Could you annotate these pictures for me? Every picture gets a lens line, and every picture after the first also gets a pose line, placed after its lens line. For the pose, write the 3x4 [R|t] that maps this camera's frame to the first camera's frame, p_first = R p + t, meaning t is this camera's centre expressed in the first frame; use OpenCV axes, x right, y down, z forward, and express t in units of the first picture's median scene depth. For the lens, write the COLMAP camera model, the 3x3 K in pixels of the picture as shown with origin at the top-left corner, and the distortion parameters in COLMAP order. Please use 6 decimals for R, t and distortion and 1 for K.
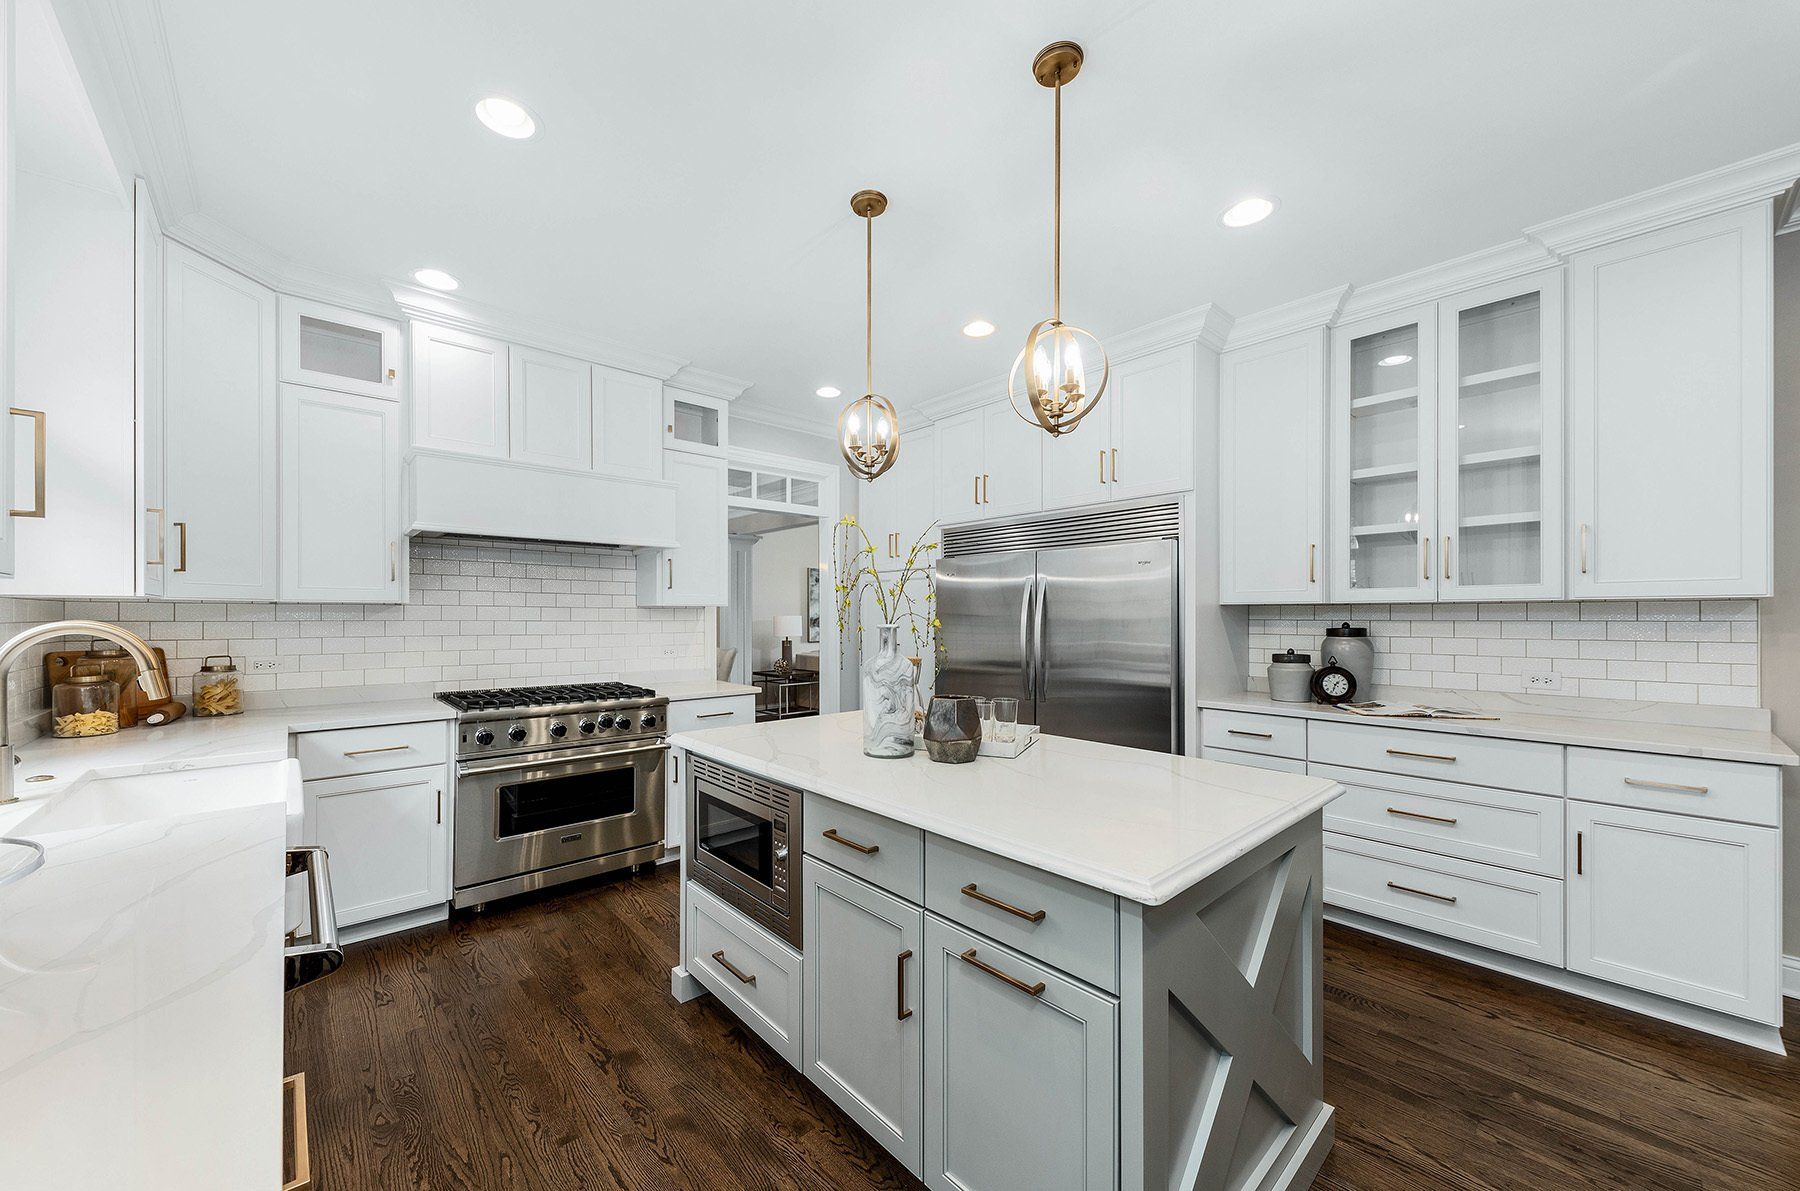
lens RADIAL K [[660.6, 0, 881.4], [0, 660.6, 617.4], [0, 0, 1]] dist [0.000009, -0.000507]
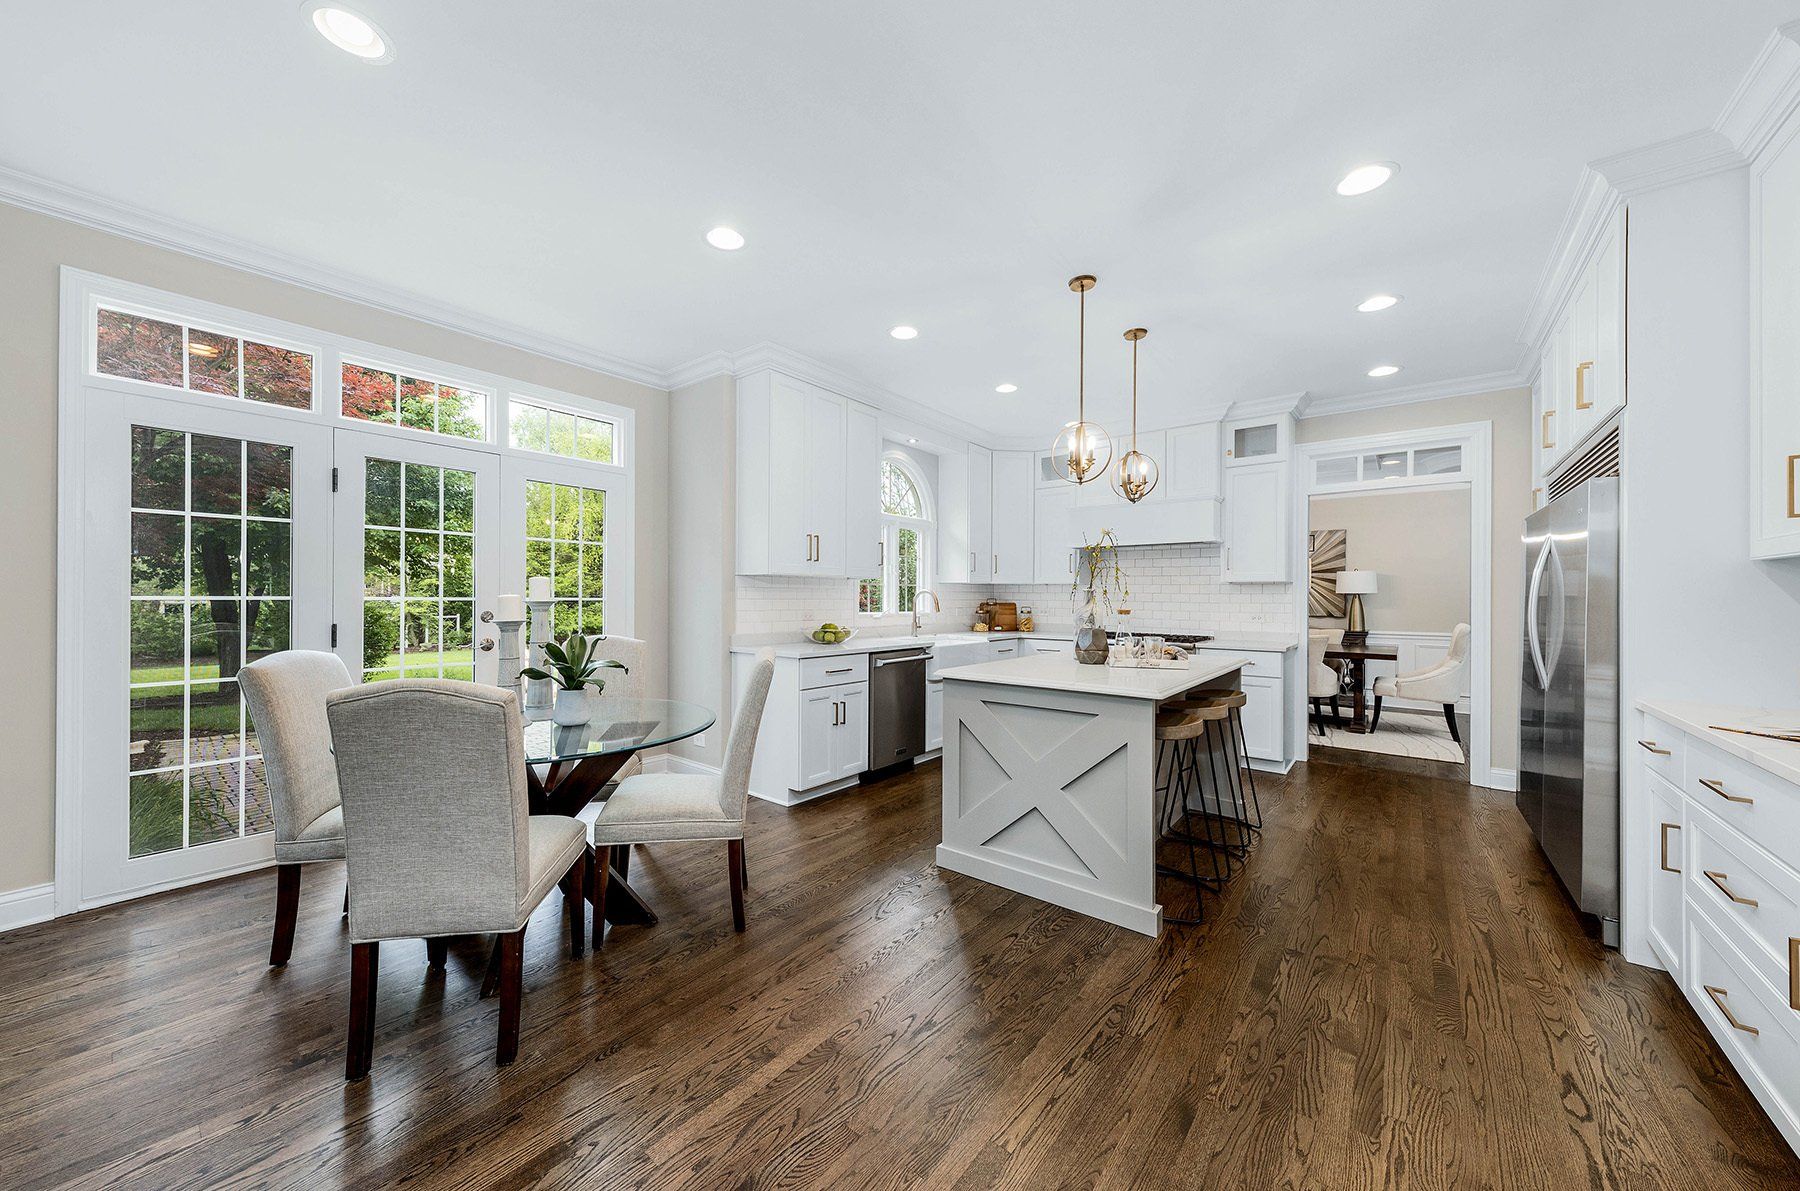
lens RADIAL K [[644.1, 0, 871.7], [0, 644.1, 599.0], [0, 0, 1]] dist [-0.001892, -0.000200]
pose [[0.141767, -0.001049, -0.989899, 0.963990], [-0.008125, 0.999965, -0.002223, 0.029119], [0.989867, 0.008359, 0.141754, 0.082621]]
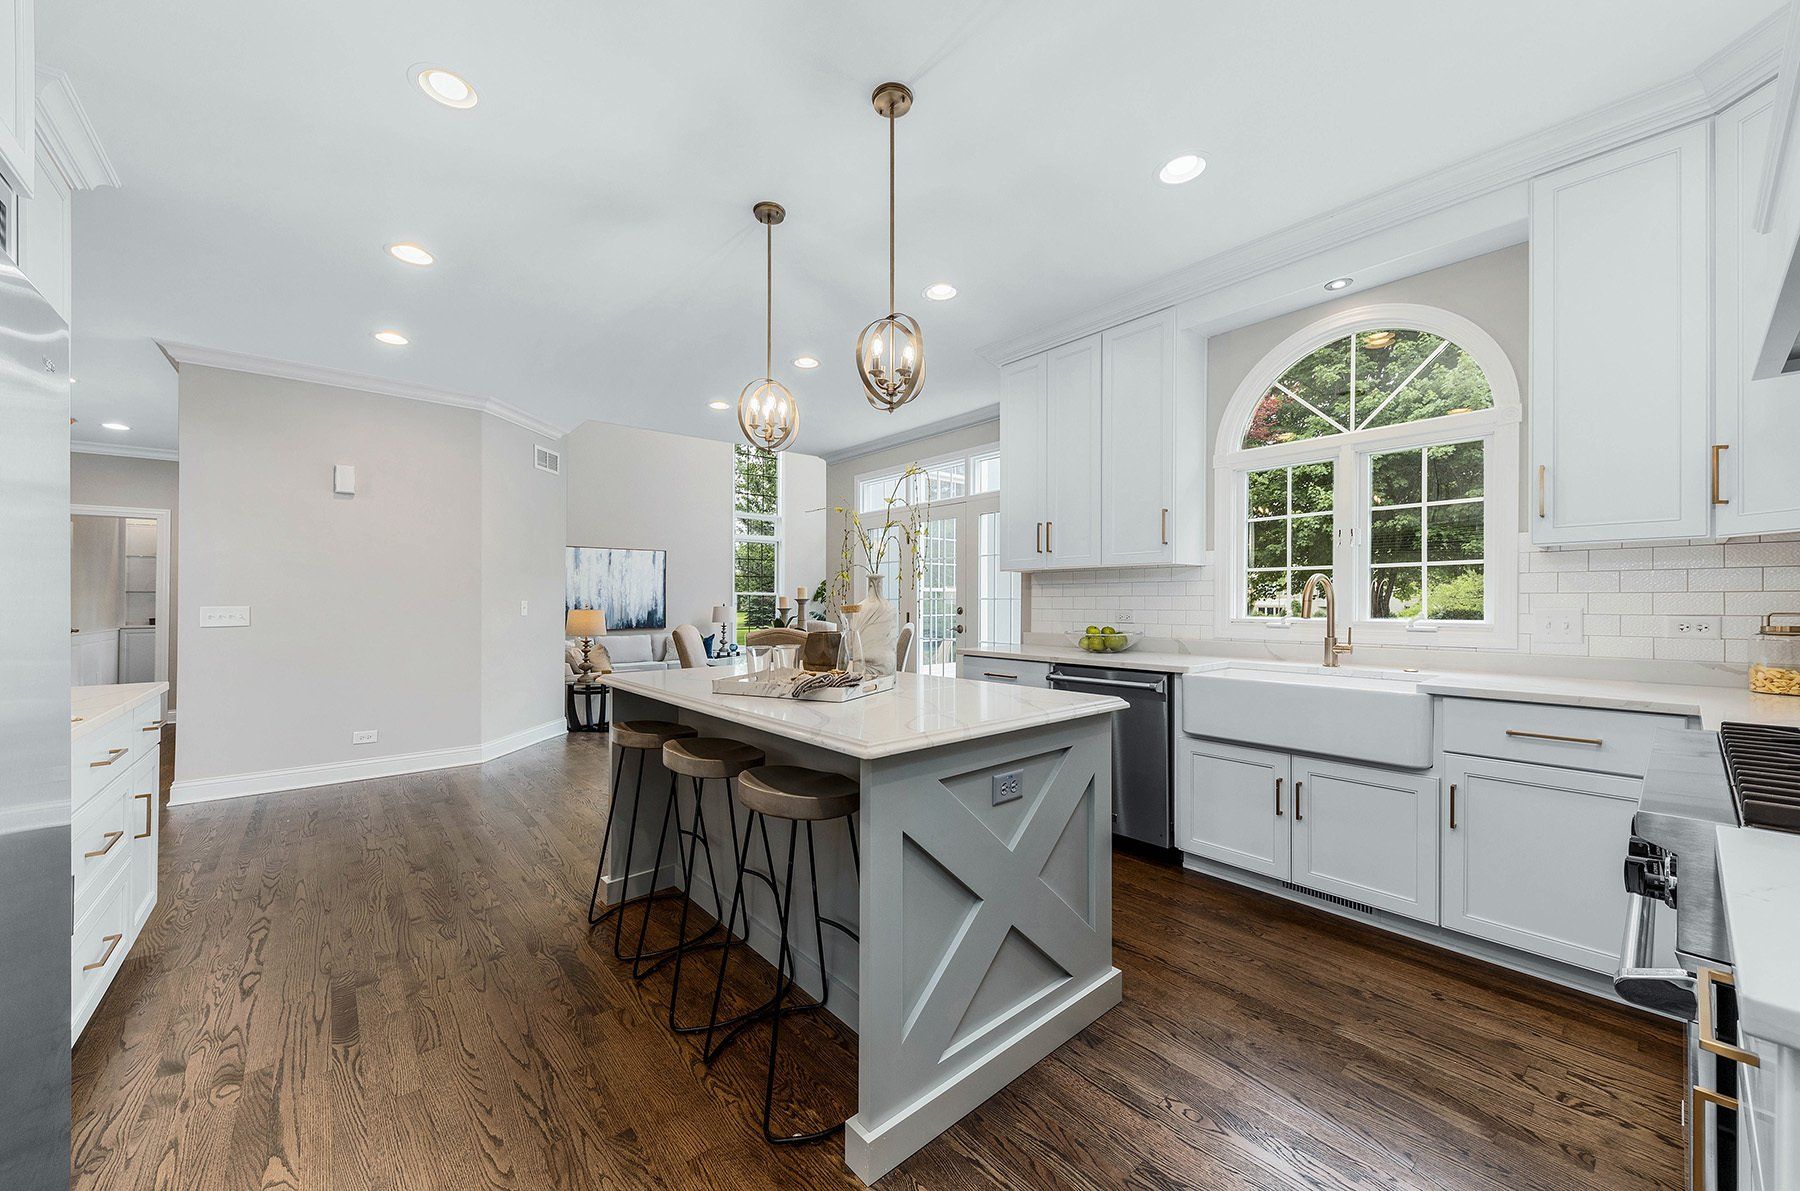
lens RADIAL K [[644.1, 0, 871.7], [0, 644.1, 599.0], [0, 0, 1]] dist [-0.001892, -0.000200]
pose [[-0.999442, -0.002504, 0.033311, -0.019746], [-0.002679, 0.999983, -0.005206, 0.039948], [-0.033298, -0.005292, -0.999431, 1.233692]]
